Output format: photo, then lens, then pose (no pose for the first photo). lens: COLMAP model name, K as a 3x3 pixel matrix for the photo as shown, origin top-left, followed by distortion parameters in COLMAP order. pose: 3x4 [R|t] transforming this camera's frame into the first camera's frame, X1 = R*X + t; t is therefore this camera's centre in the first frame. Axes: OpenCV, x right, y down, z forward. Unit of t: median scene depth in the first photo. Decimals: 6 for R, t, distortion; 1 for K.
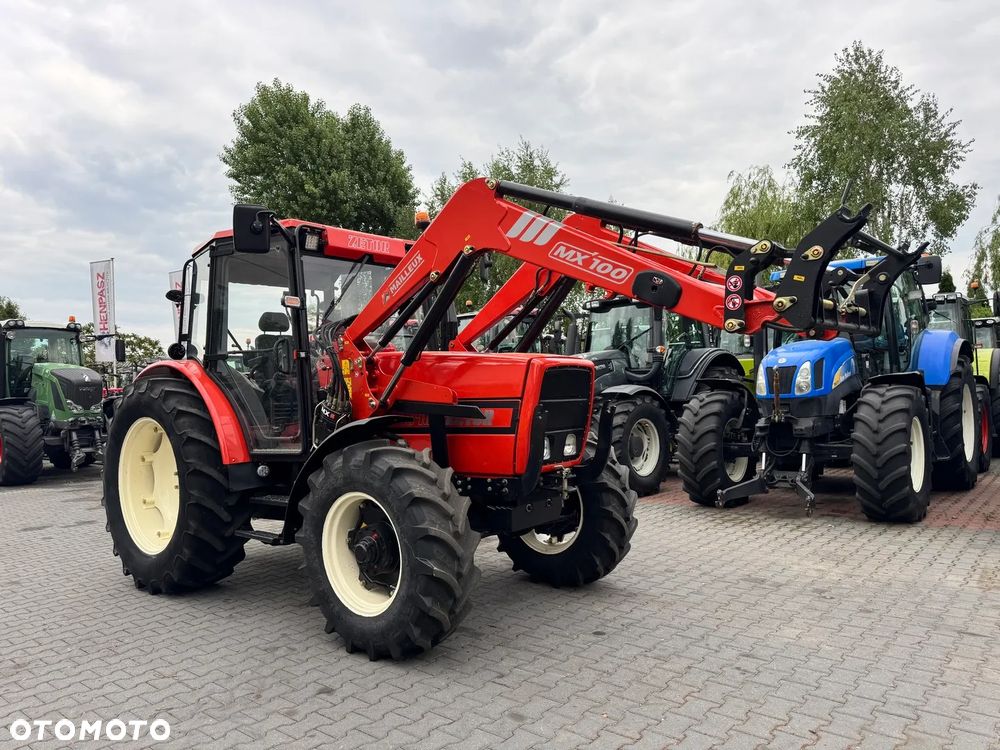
lens RADIAL K [[700.0, 0, 501.4], [0, 700.0, 381.2], [0, 0, 1]] dist [0.081289, -0.115862]
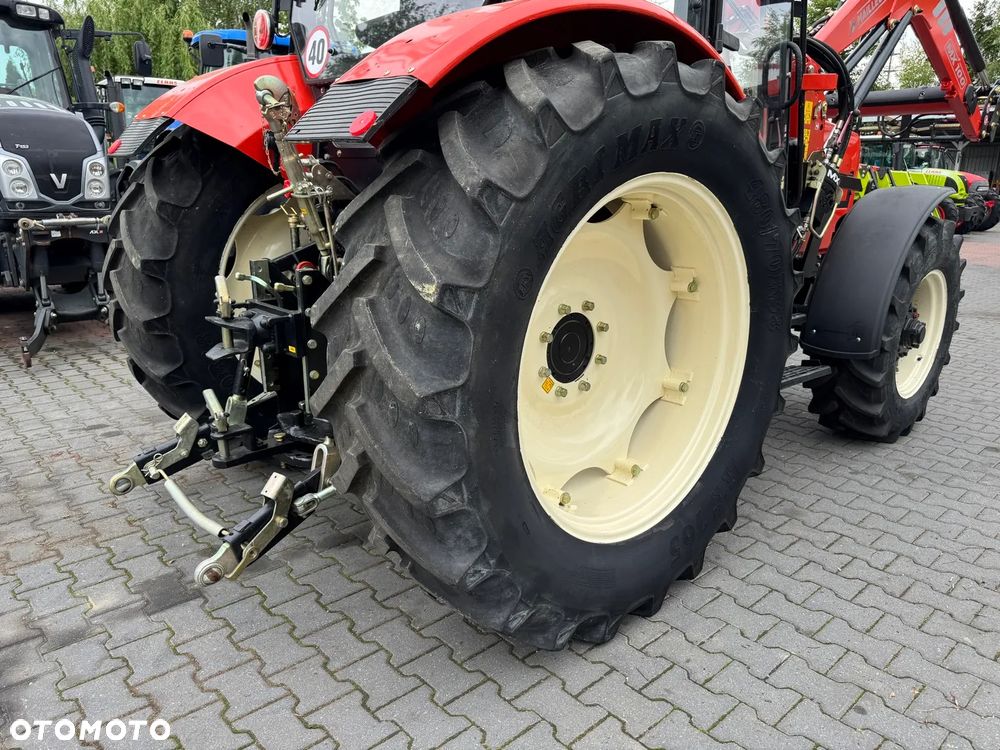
lens RADIAL K [[707.7, 0, 501.7], [0, 707.7, 386.3], [0, 0, 1]] dist [0.053489, -0.067033]
pose [[0.130073, -0.236477, 0.962891, -0.938659], [-0.031270, 0.969680, 0.242368, 0.075363], [-0.991011, -0.061636, 0.118735, 1.117385]]
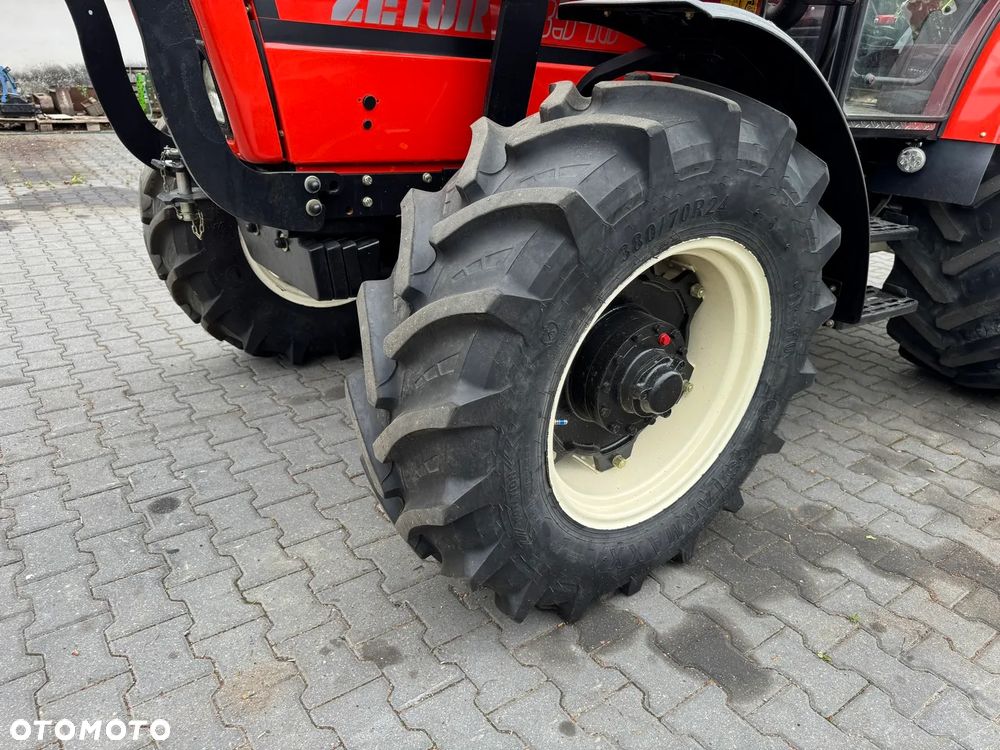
lens RADIAL K [[705.0, 0, 490.7], [0, 705.0, 377.9], [0, 0, 1]] dist [0.075410, -0.107924]
pose [[-0.238465, 0.415999, -0.877541, 0.391448], [-0.028603, 0.900209, 0.434518, 0.053296], [0.970730, 0.128718, -0.202770, 1.078302]]
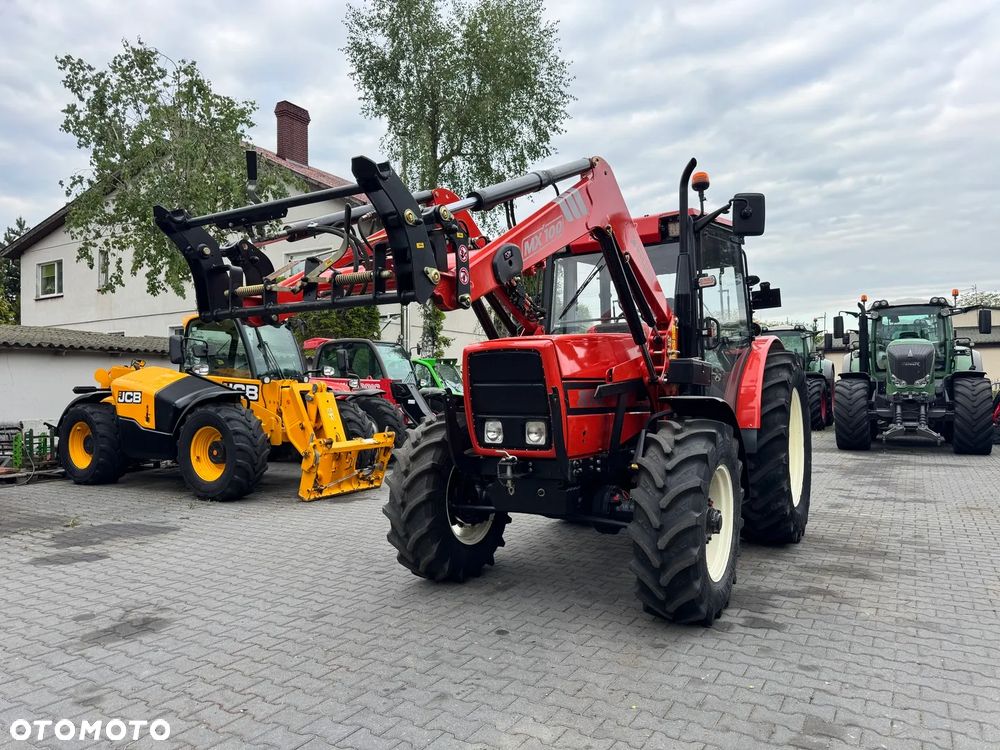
lens RADIAL K [[702.9, 0, 500.0], [0, 702.9, 375.0], [0, 0, 1]] dist [0.071317, -0.094407]
pose [[0.164996, 0.012270, -0.986218, 0.883691], [0.019366, 0.999690, 0.015678, -0.001164], [0.986104, -0.021686, 0.164707, 0.704693]]
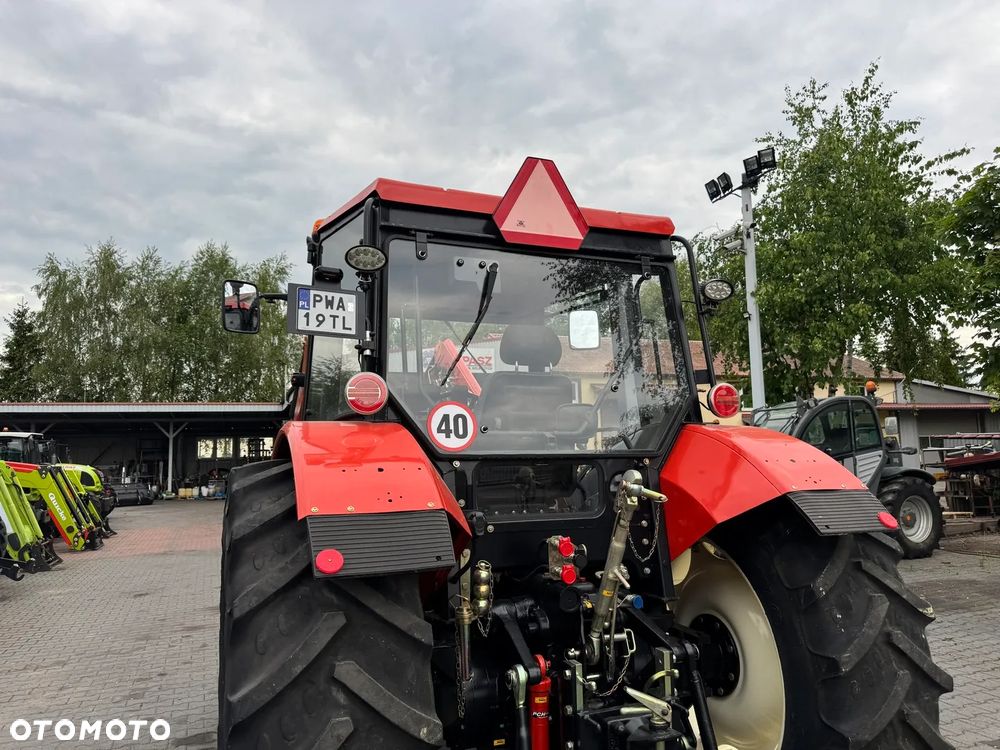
lens RADIAL K [[707.1, 0, 519.3], [0, 707.1, 375.7], [0, 0, 1]] dist [0.069756, -0.094327]
pose [[-0.888115, 0.109737, 0.446330, -0.648806], [0.050353, 0.988465, -0.142836, 0.004756], [-0.456856, -0.104380, -0.883396, 1.760789]]
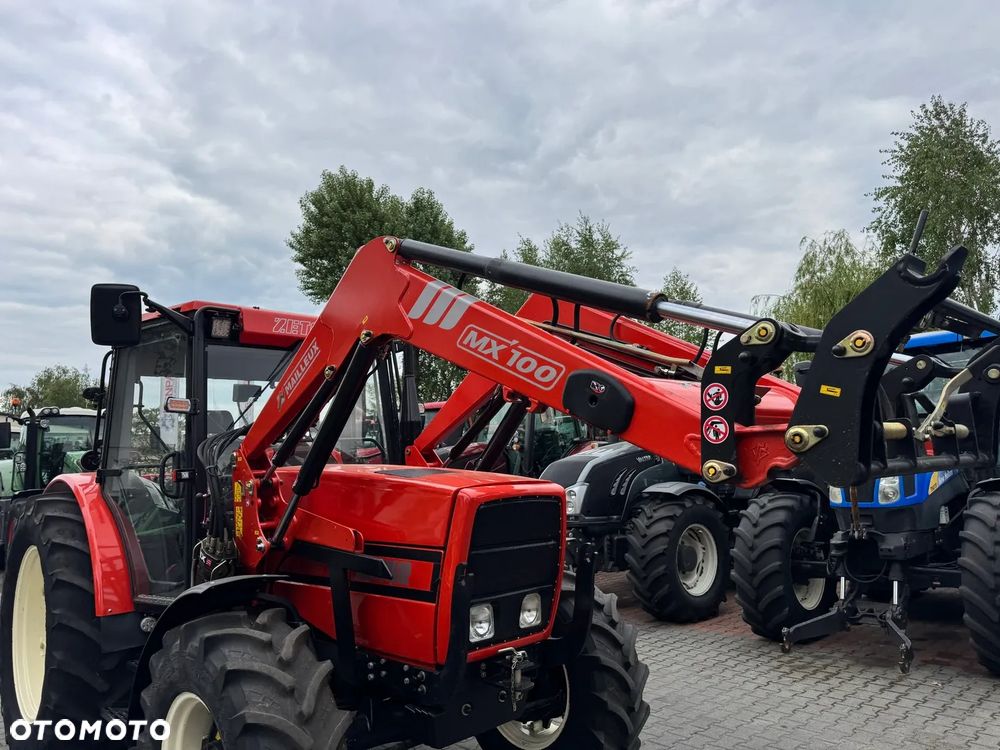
lens RADIAL K [[701.1, 0, 507.9], [0, 701.1, 382.2], [0, 0, 1]] dist [0.076987, -0.103143]
pose [[0.994842, -0.013676, -0.100511, 0.130470], [0.003266, 0.994675, -0.103011, -0.053976], [0.101384, 0.102151, 0.989589, 0.252028]]
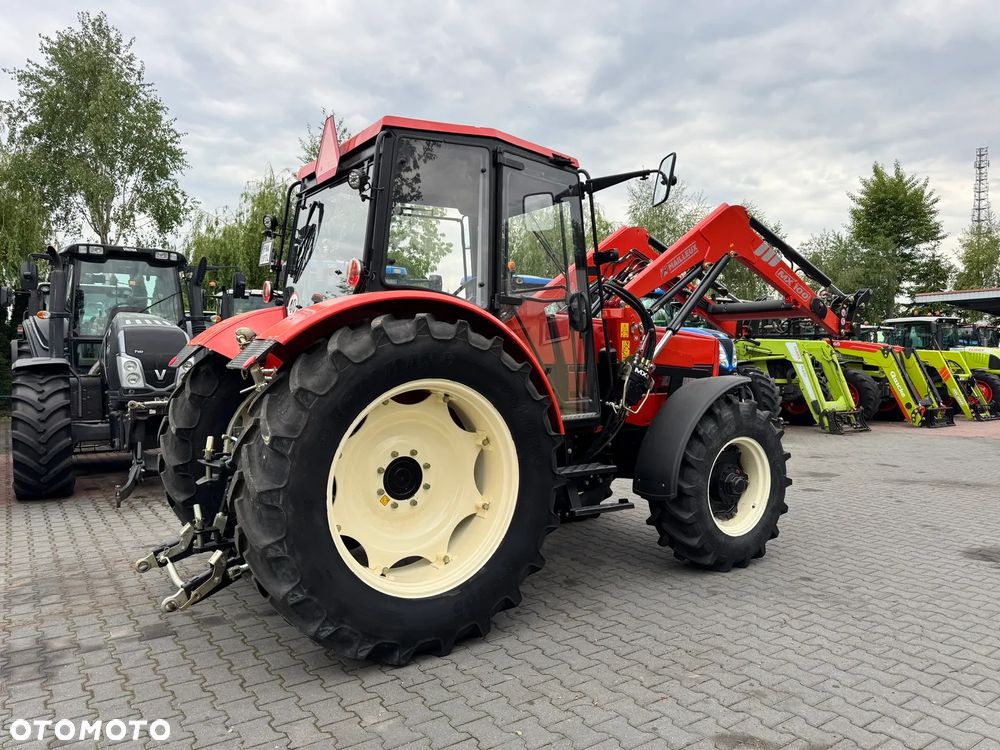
lens RADIAL K [[708.2, 0, 494.5], [0, 708.2, 382.0], [0, 0, 1]] dist [0.029498, -0.034568]
pose [[0.265110, 0.006442, 0.964197, -1.177490], [-0.023897, 0.999714, -0.000109, 0.055850], [-0.963922, -0.023012, 0.265189, 0.846292]]
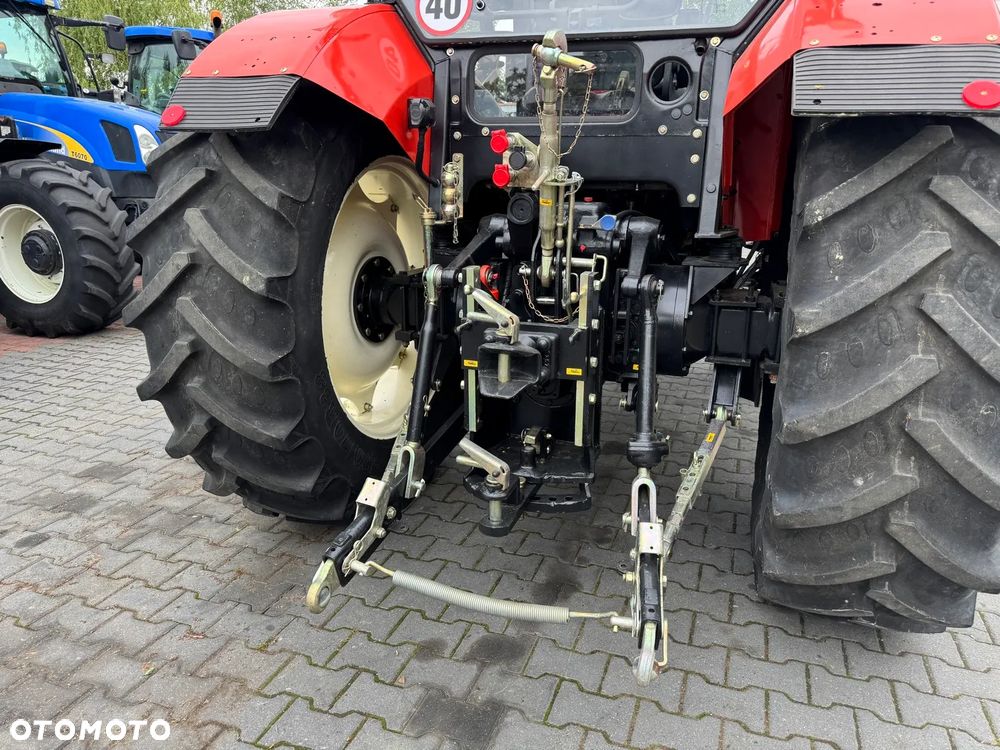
lens RADIAL K [[707.6, 0, 505.1], [0, 707.6, 376.4], [0, 0, 1]] dist [0.030925, -0.036839]
pose [[-0.357655, -0.225801, 0.906144, -0.832421], [-0.006397, 0.970897, 0.239411, 0.081606], [-0.933832, 0.079830, -0.348690, 1.468378]]
